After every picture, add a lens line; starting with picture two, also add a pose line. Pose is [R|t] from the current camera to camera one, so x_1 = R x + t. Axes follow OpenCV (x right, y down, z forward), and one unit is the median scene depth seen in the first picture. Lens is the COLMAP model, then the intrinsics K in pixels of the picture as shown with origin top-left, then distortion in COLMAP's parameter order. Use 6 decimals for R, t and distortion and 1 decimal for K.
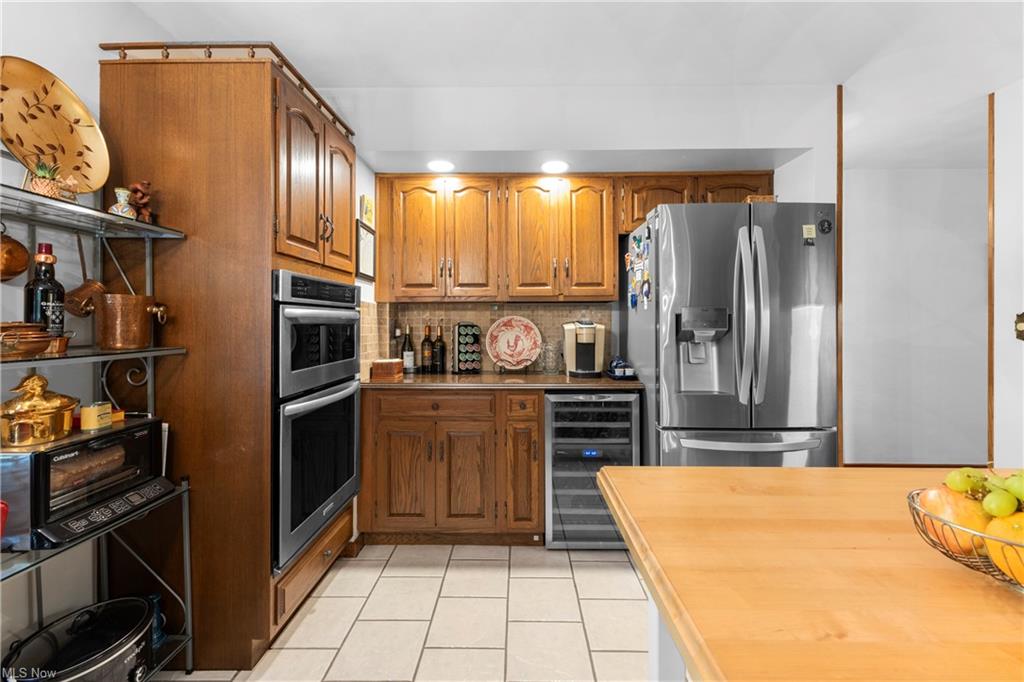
lens RADIAL K [[441.5, 0, 510.7], [0, 441.5, 323.6], [0, 0, 1]] dist [-0.001035, -0.000366]
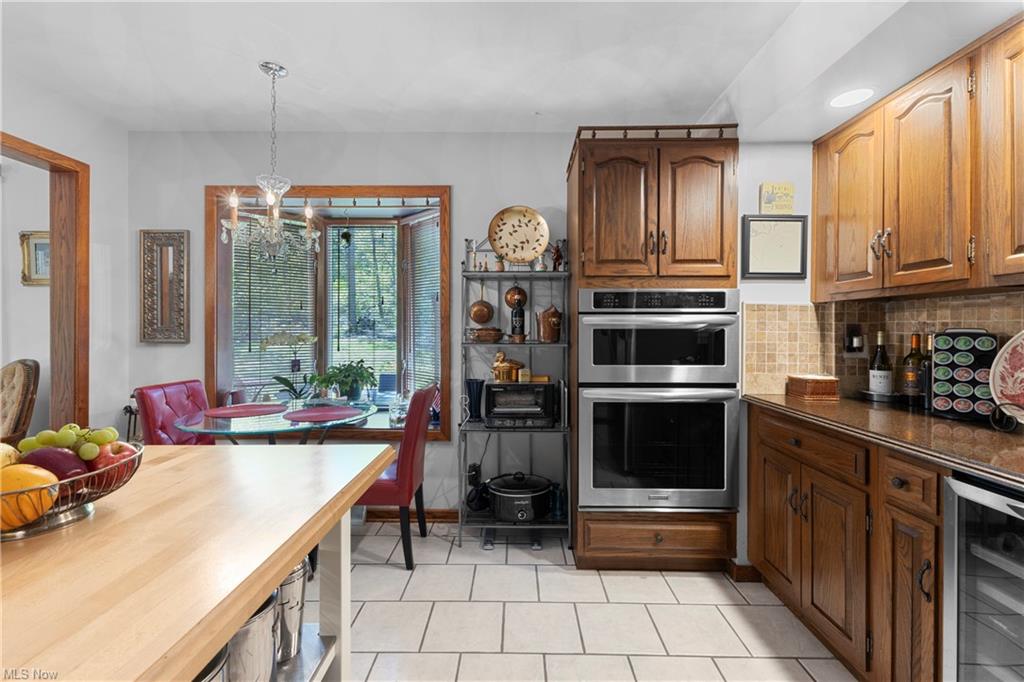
lens RADIAL K [[442.1, 0, 518.4], [0, 442.1, 327.5], [0, 0, 1]] dist [0.000902, 0.000052]
pose [[0.010237, 0.000808, -0.999947, 0.494325], [-0.005638, 0.999984, 0.000750, -0.001417], [0.999932, 0.005630, 0.010241, 0.460059]]
